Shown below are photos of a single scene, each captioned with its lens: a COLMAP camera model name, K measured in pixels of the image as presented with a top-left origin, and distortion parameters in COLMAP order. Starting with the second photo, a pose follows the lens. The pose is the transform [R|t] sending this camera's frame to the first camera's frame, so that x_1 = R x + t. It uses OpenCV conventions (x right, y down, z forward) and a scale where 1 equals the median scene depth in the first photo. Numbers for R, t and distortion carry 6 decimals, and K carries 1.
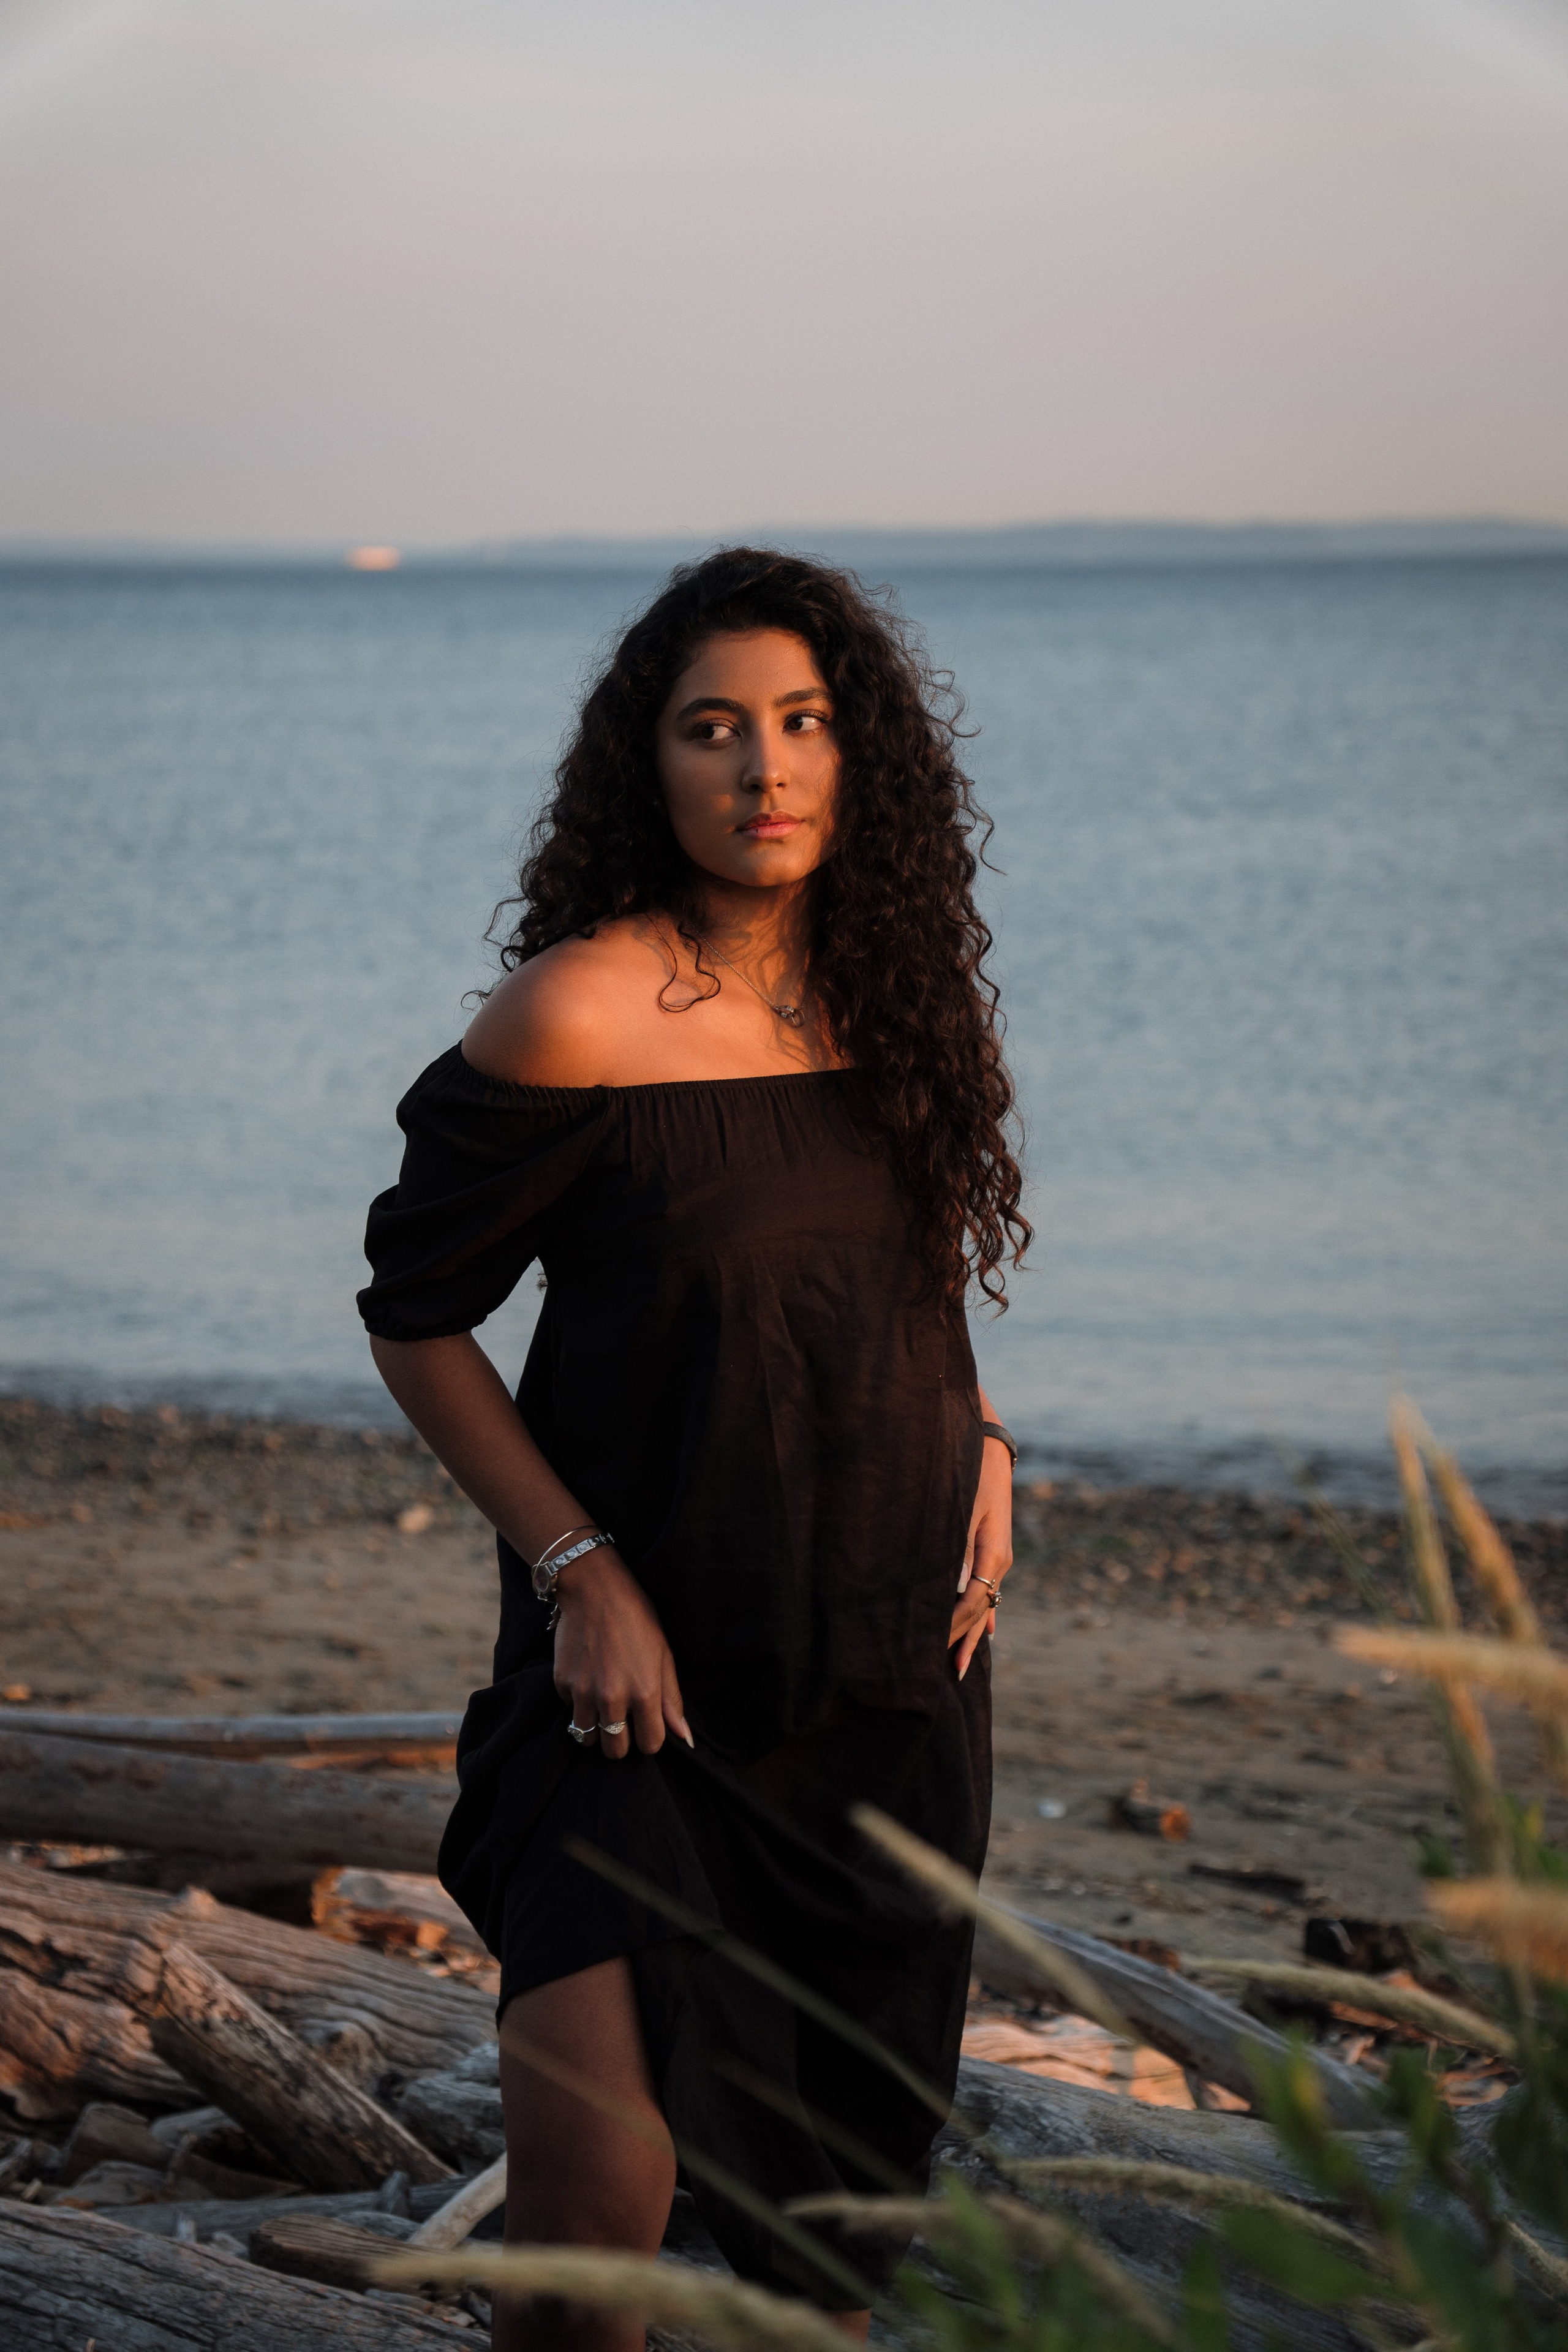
lens RADIAL K [[5169.3, 0, 784.9], [0, 5169.3, 1168.2], [0, 0, 1]] dist [0.379603, 0.000000]
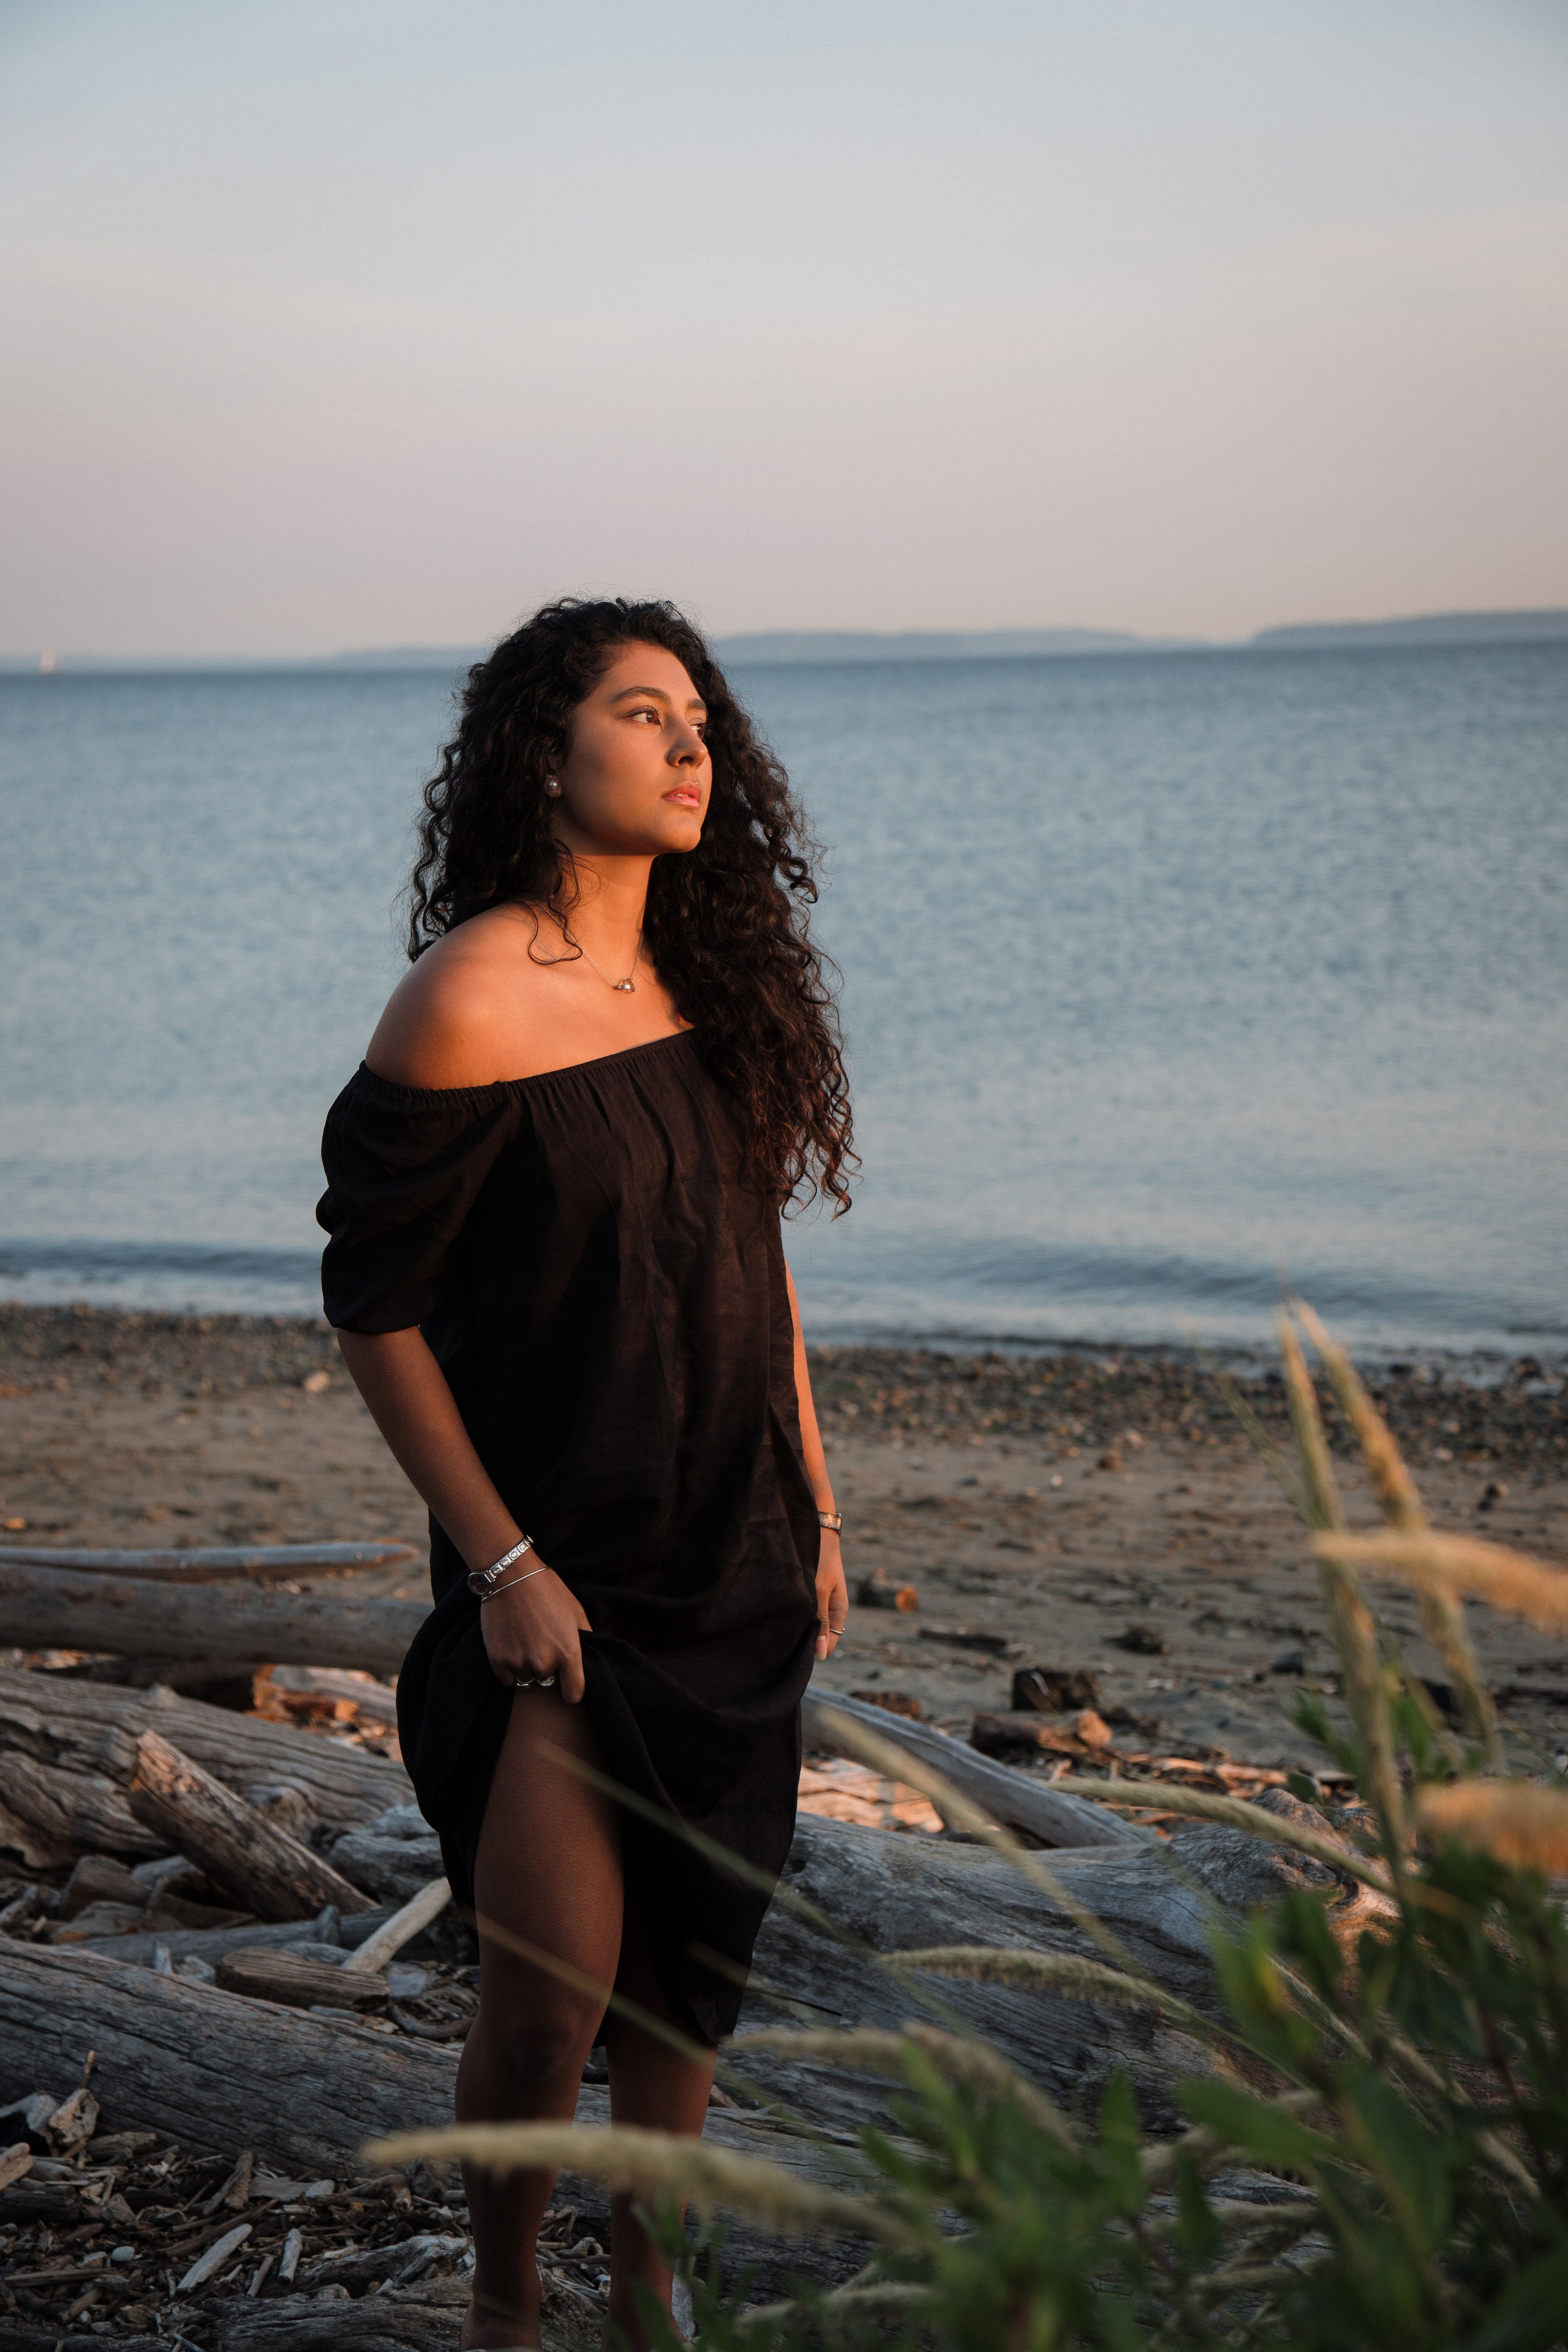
lens RADIAL K [[3545.3, 0, 786.6], [0, 3545.3, 1190.7], [0, 0, 1]] dist [0.095814, 0.000000]
pose [[0.997430, -0.022529, 0.068019, -0.015583], [0.021016, 0.999517, 0.022872, 0.001168], [-0.068501, -0.021384, 0.997422, 0.117081]]
